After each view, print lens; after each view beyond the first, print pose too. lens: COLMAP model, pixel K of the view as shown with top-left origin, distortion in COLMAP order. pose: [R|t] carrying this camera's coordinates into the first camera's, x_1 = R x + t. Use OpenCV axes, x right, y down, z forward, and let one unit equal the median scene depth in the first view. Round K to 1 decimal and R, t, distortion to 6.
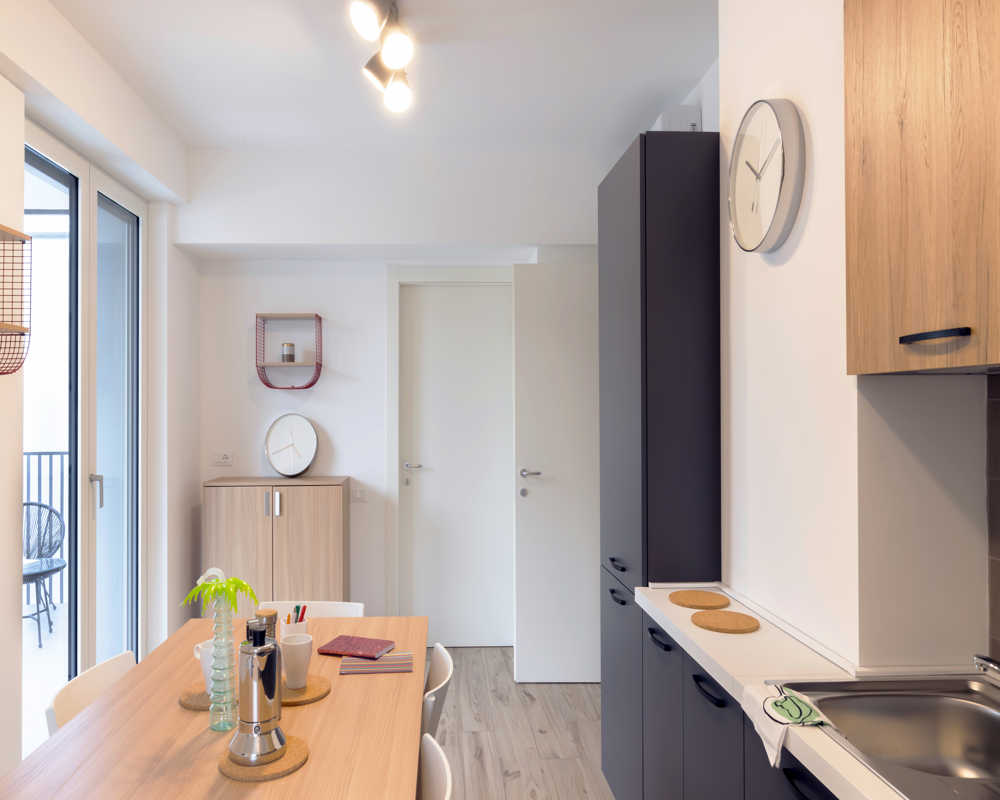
lens RADIAL K [[736.1, 0, 500.0], [0, 736.1, 400.0], [0, 0, 1]] dist [-0.039330, -0.001226]
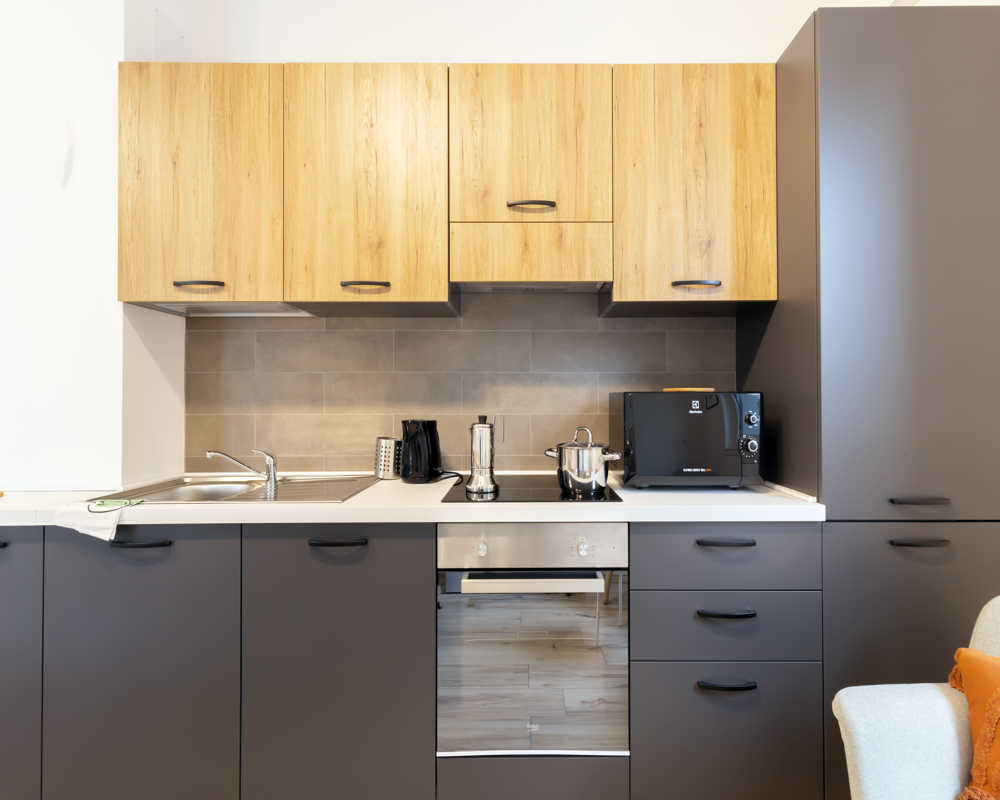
lens RADIAL K [[458.5, 0, 500.0], [0, 458.5, 400.0], [0, 0, 1]] dist [0.000634, -0.000144]
pose [[0.083900, 0.008554, 0.996437, -0.465593], [-0.008958, 0.999929, -0.007830, 0.190632], [-0.996434, -0.008269, 0.083971, 0.086656]]
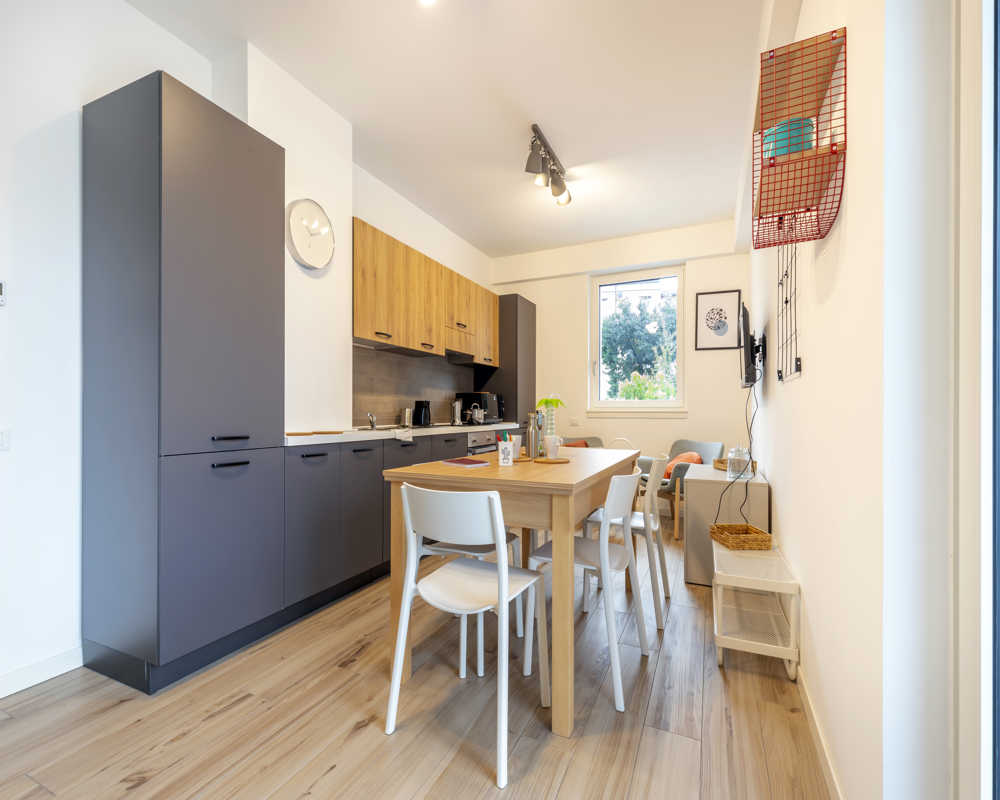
lens RADIAL K [[458.5, 0, 500.0], [0, 458.5, 400.0], [0, 0, 1]] dist [0.000634, -0.000144]
pose [[-0.866696, 0.014386, 0.498629, -1.109907], [-0.004418, 0.999324, -0.036509, 0.326083], [-0.498817, -0.033845, -0.866046, 2.551569]]
